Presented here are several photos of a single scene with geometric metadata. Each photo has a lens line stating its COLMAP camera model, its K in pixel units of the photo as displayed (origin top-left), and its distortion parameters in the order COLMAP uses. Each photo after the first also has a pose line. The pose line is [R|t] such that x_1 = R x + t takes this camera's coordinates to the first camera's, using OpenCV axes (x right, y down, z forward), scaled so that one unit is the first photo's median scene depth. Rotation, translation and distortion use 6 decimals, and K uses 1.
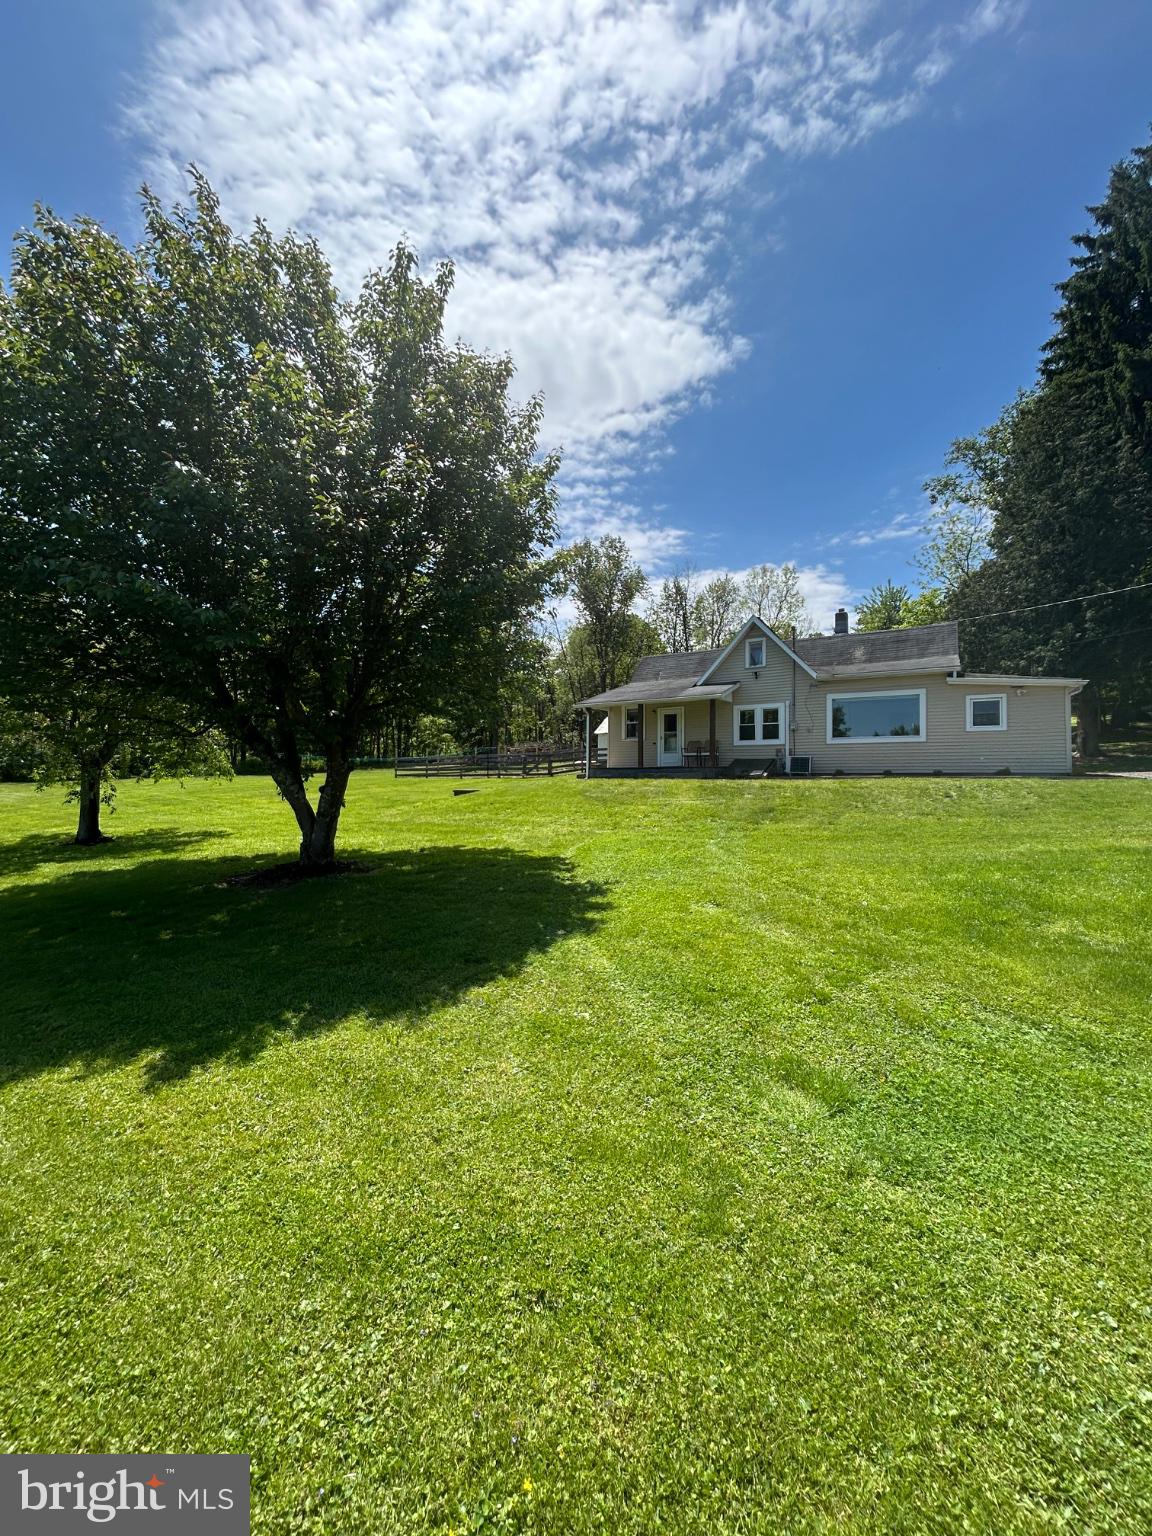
lens RADIAL K [[620.9, 0, 576.7], [0, 620.9, 773.9], [0, 0, 1]] dist [-0.001588, -0.000142]
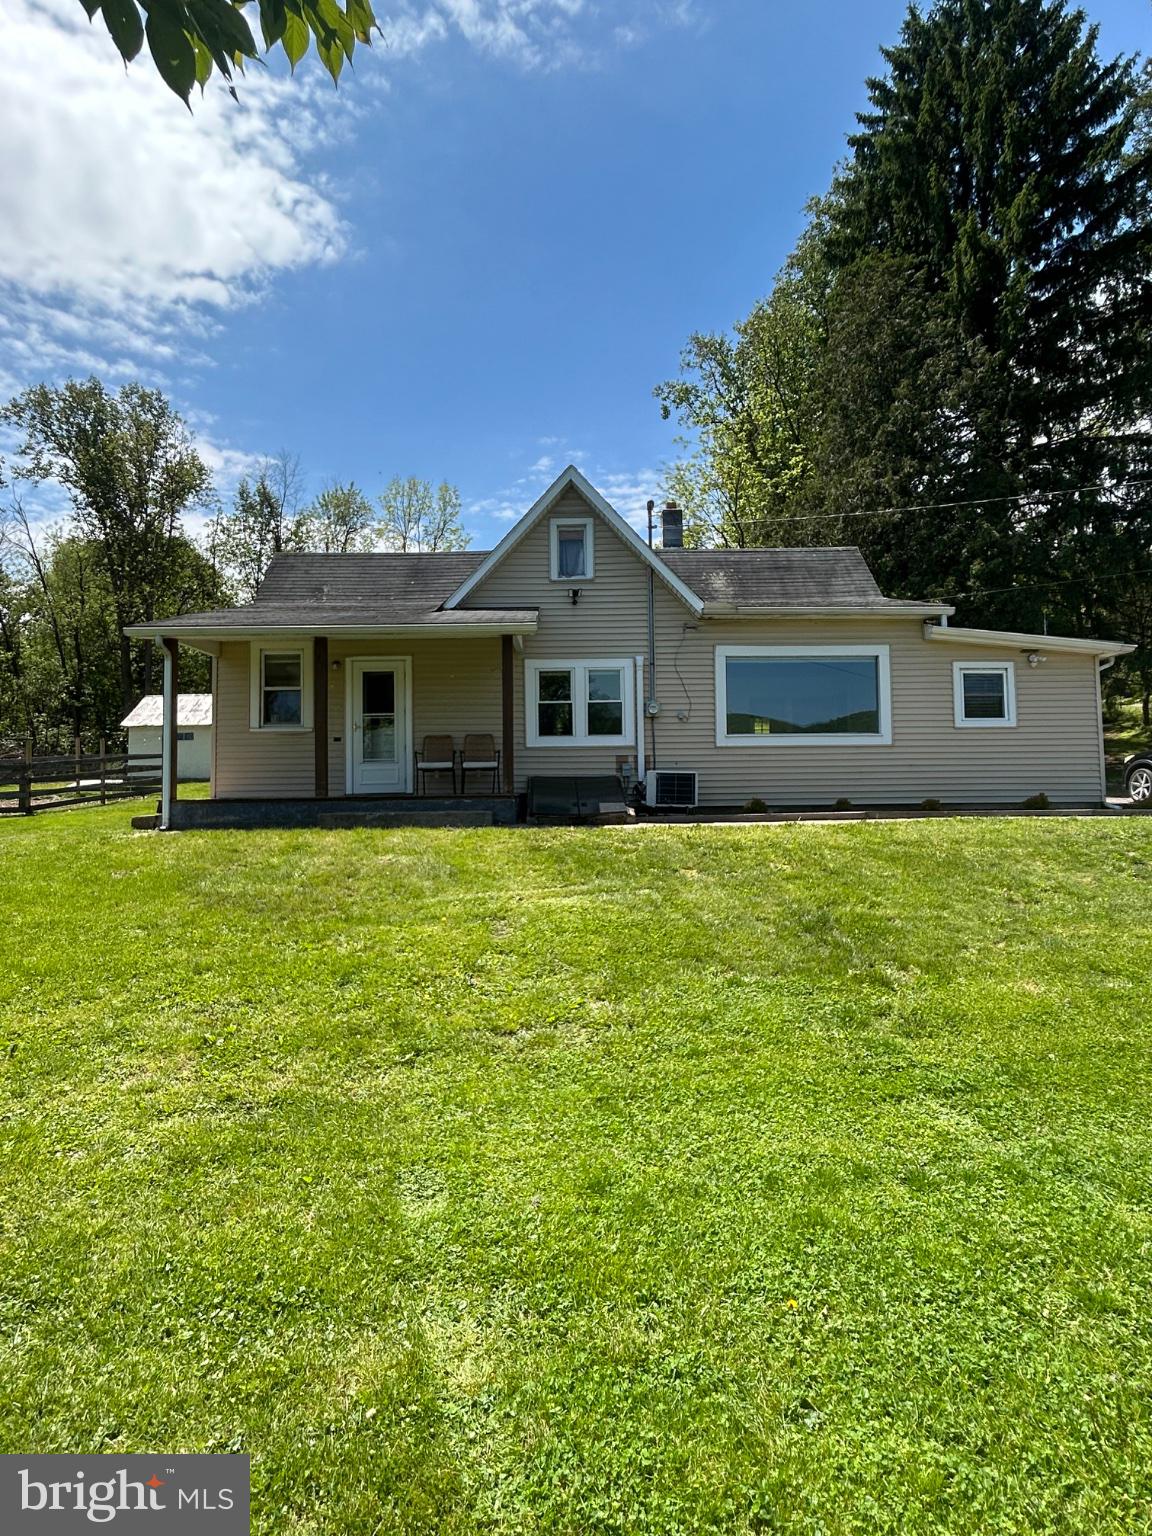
lens RADIAL K [[848.7, 0, 572.4], [0, 848.7, 767.4], [0, 0, 1]] dist [-0.000216, -0.000107]
pose [[0.852746, 0.007819, 0.522268, -0.042859], [0.009599, 0.999485, -0.030635, -0.011643], [-0.522238, 0.031137, 0.852231, 0.457335]]
